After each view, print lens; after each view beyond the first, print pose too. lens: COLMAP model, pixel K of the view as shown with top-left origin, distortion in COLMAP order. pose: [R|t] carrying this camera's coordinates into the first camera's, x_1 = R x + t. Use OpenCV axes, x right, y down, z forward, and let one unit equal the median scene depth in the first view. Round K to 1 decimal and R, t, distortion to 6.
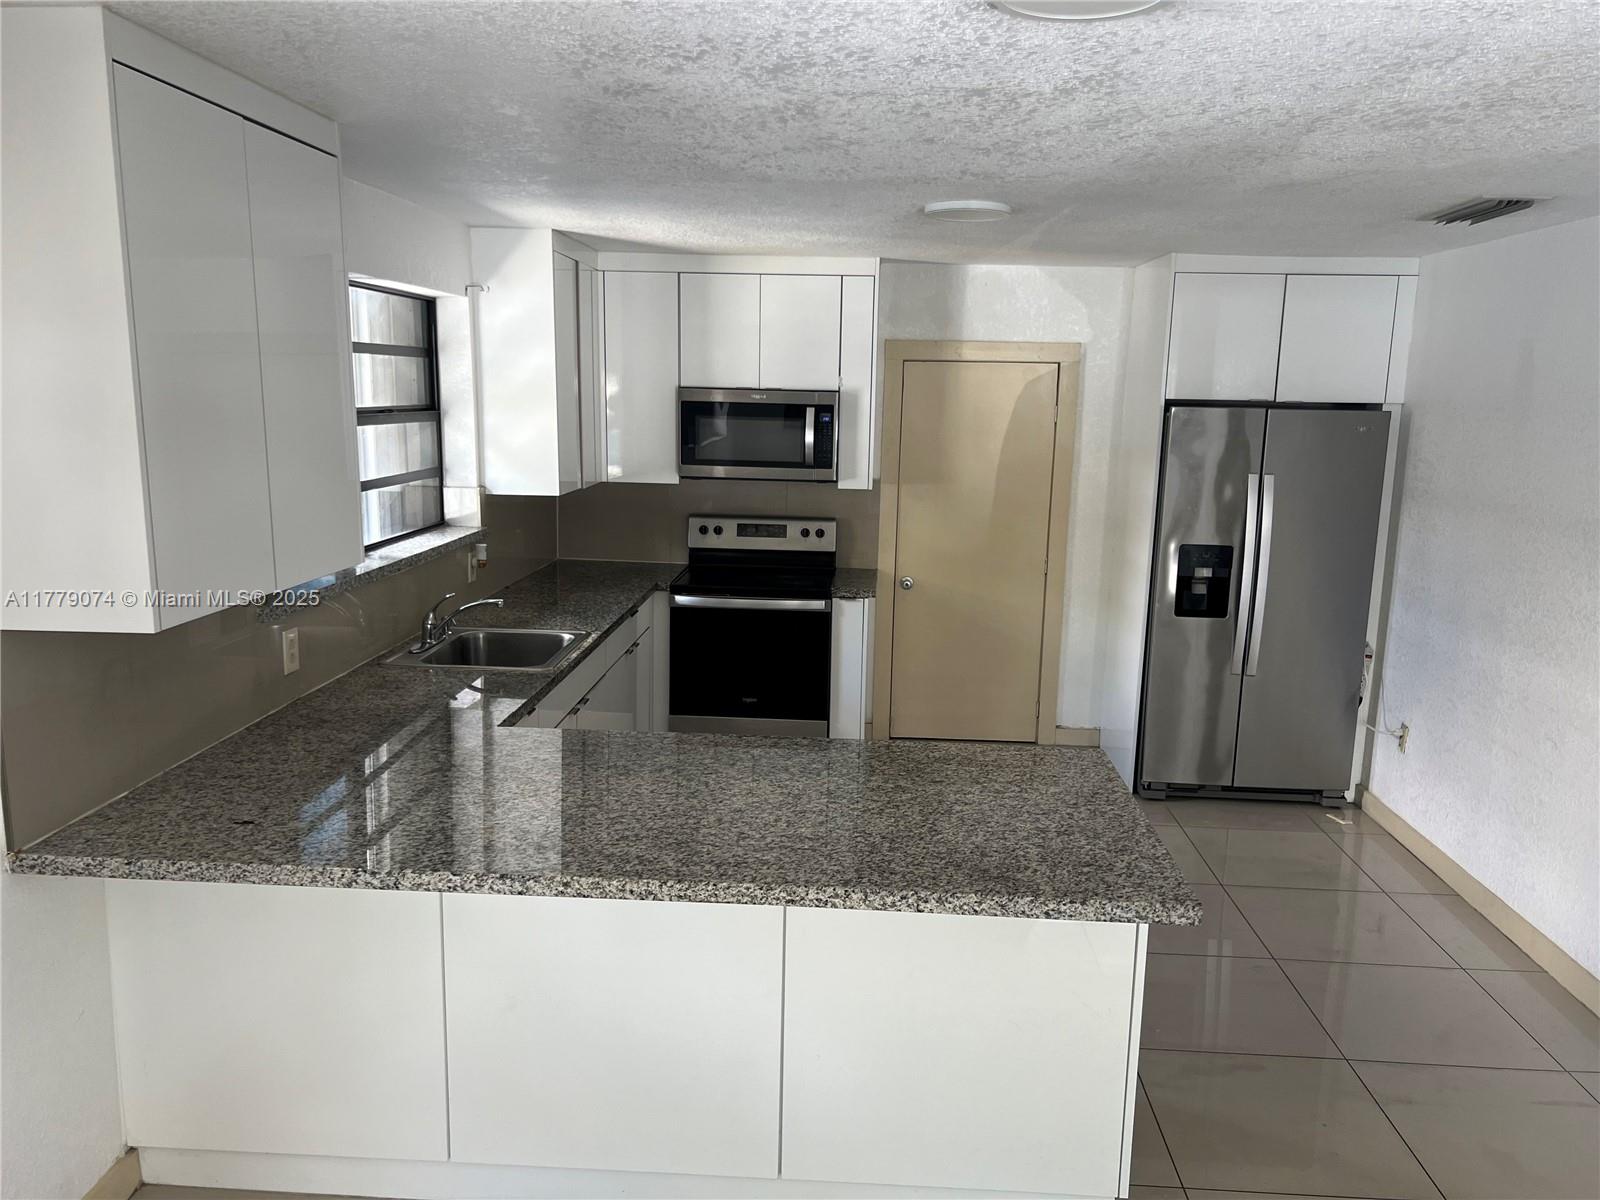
lens RADIAL K [[1164.3, 0, 800.0], [0, 1164.3, 600.0], [0, 0, 1]] dist [0.139977, -0.166516]
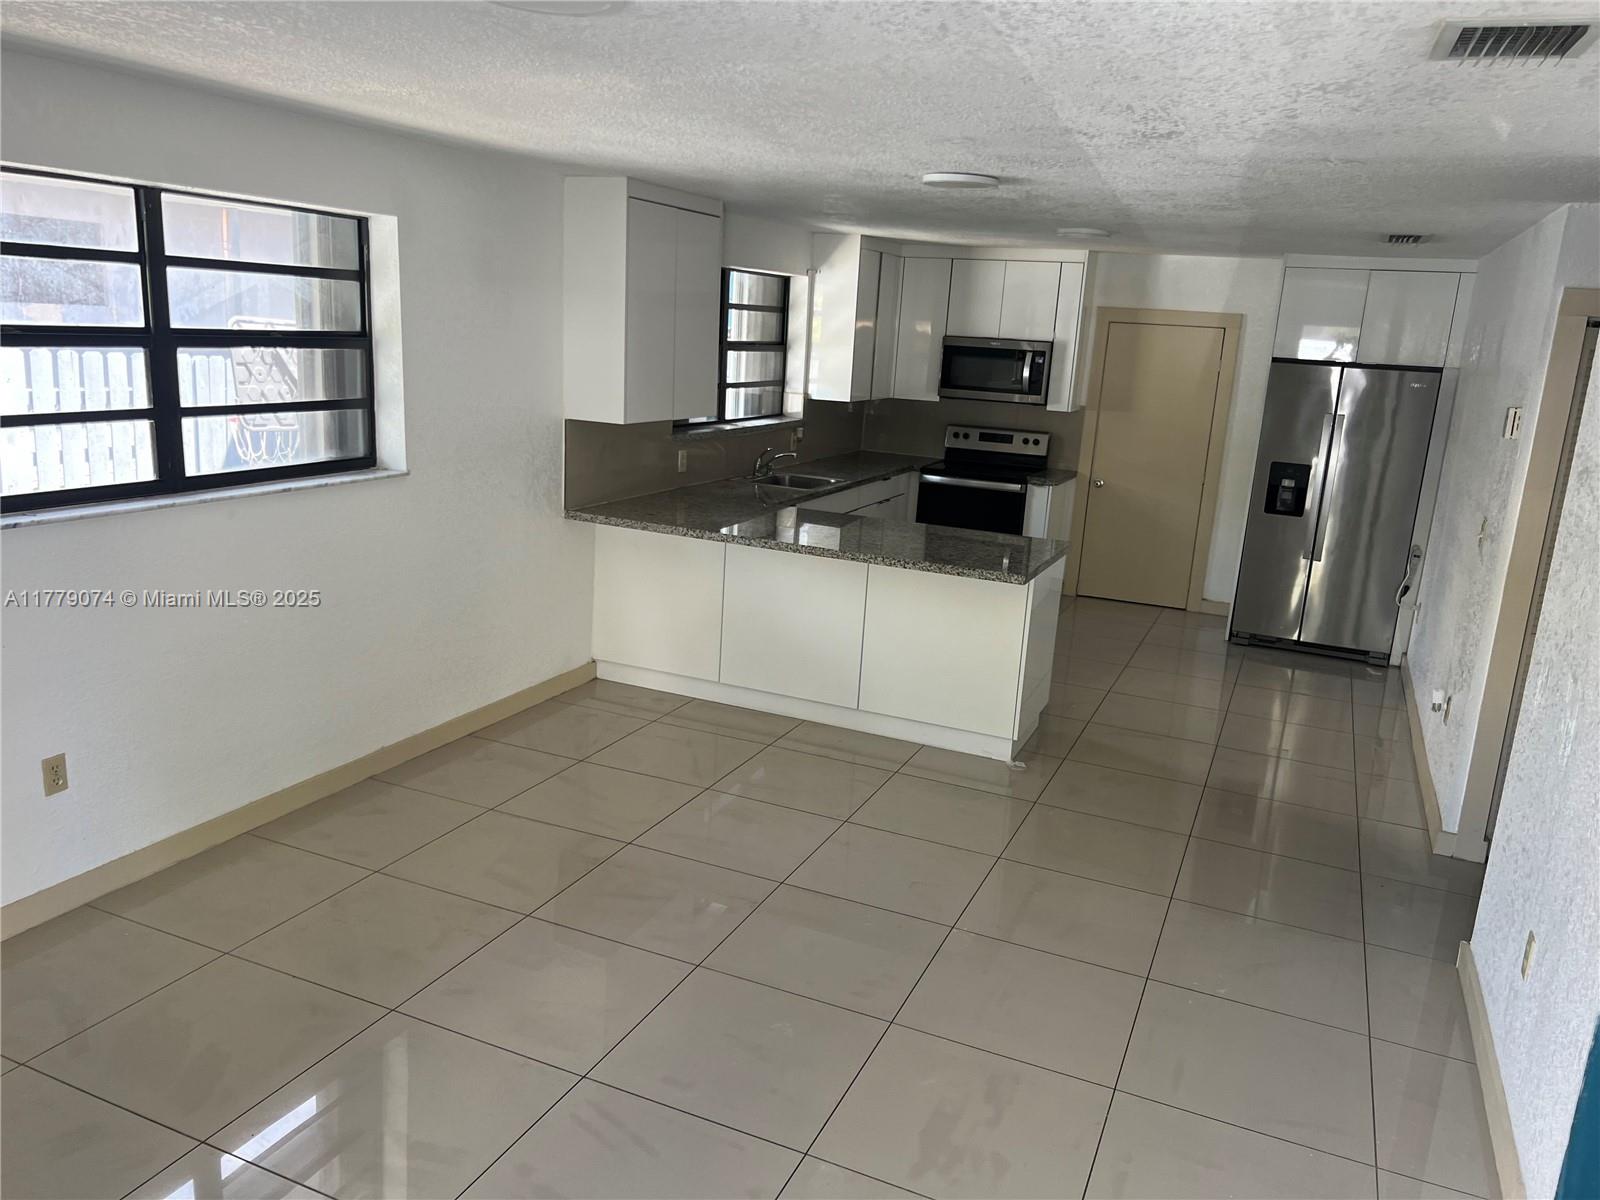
lens RADIAL K [[1208.5, 0, 800.0], [0, 1208.5, 600.0], [0, 0, 1]] dist [0.038882, -0.035806]
pose [[0.933058, 0.110913, -0.342200, 0.299068], [-0.099487, 0.993740, 0.050825, 0.094705], [0.345695, -0.013378, 0.938252, -0.525676]]
